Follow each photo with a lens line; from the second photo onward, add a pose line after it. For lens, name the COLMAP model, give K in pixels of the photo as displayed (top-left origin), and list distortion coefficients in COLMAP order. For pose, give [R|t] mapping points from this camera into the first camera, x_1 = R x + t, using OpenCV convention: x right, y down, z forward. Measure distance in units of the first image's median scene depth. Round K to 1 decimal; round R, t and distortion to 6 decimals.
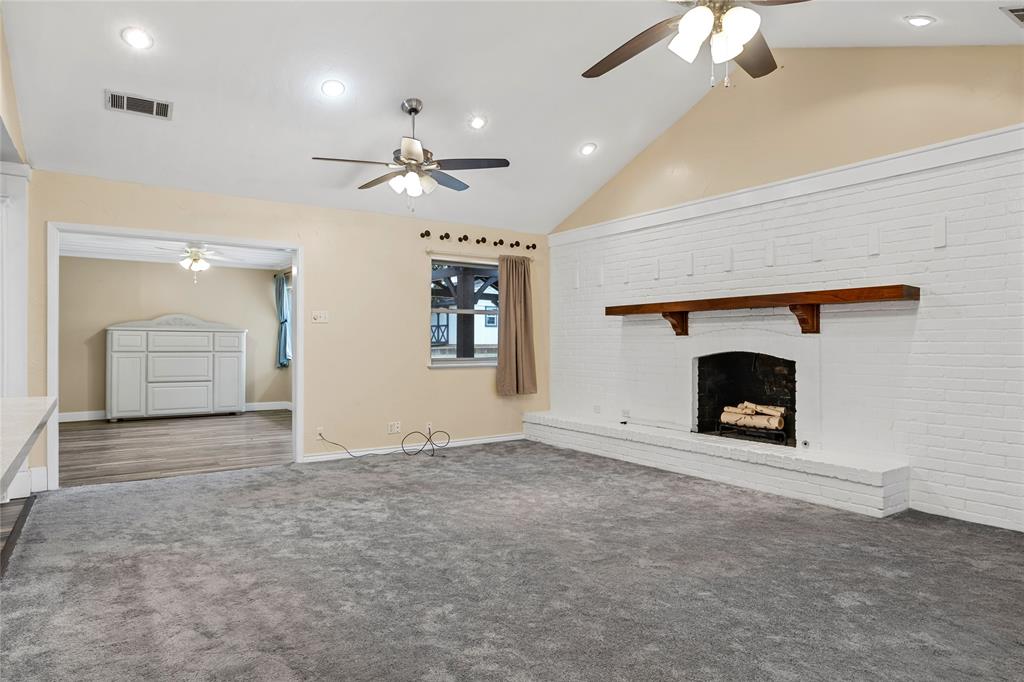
lens RADIAL K [[604.0, 0, 514.0], [0, 604.0, 344.6], [0, 0, 1]] dist [0.001202, 0.000415]
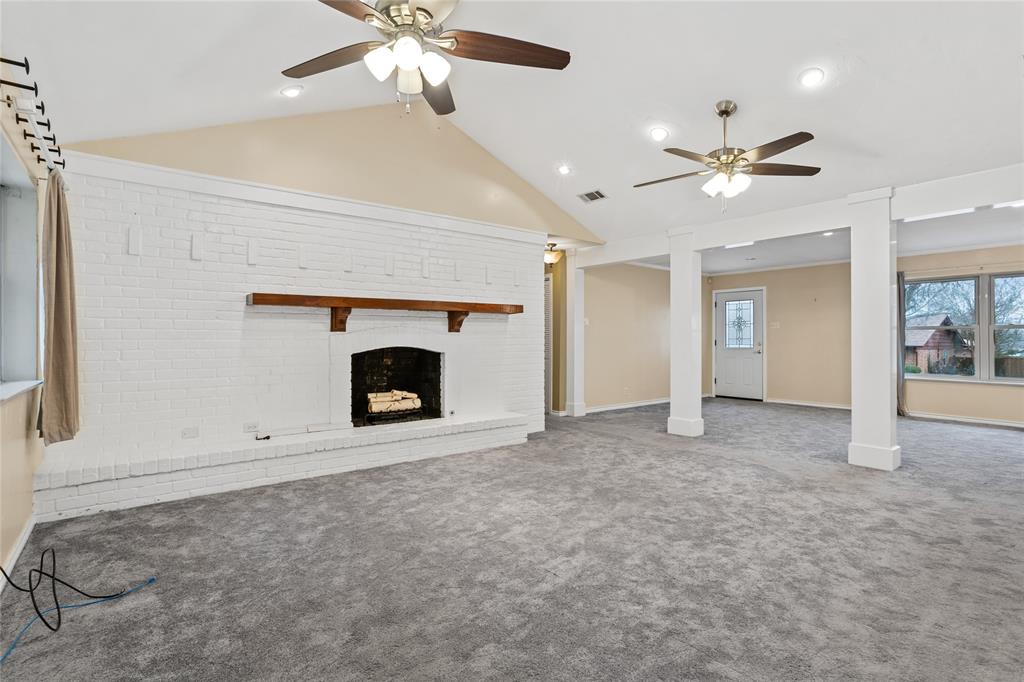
lens RADIAL K [[496.1, 0, 507.6], [0, 496.1, 336.4], [0, 0, 1]] dist [-0.034763, 0.023389]
pose [[-0.041385, 0.004759, 0.999132, -0.634163], [0.003043, 0.999985, -0.004637, -0.003198], [-0.999139, 0.002848, -0.041399, 0.909155]]
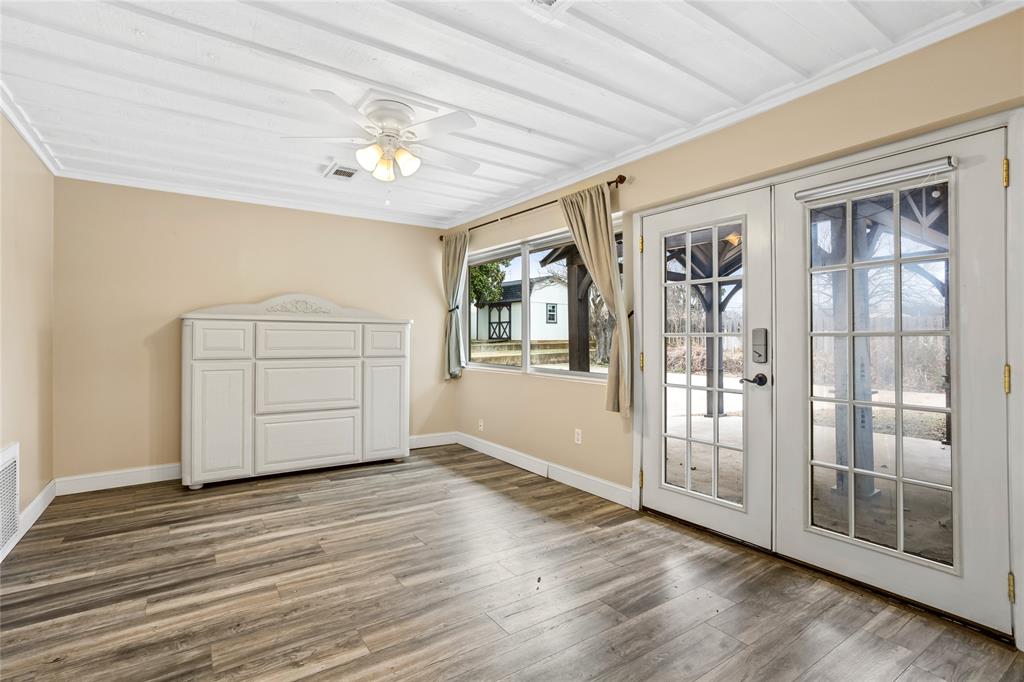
lens RADIAL K [[496.1, 0, 507.6], [0, 496.1, 336.4], [0, 0, 1]] dist [-0.034763, 0.023389]
pose [[0.999886, -0.001413, -0.015052, -0.198444], [0.001314, 0.999977, -0.006605, -0.002828], [0.015061, 0.006585, 0.999865, 0.297320]]
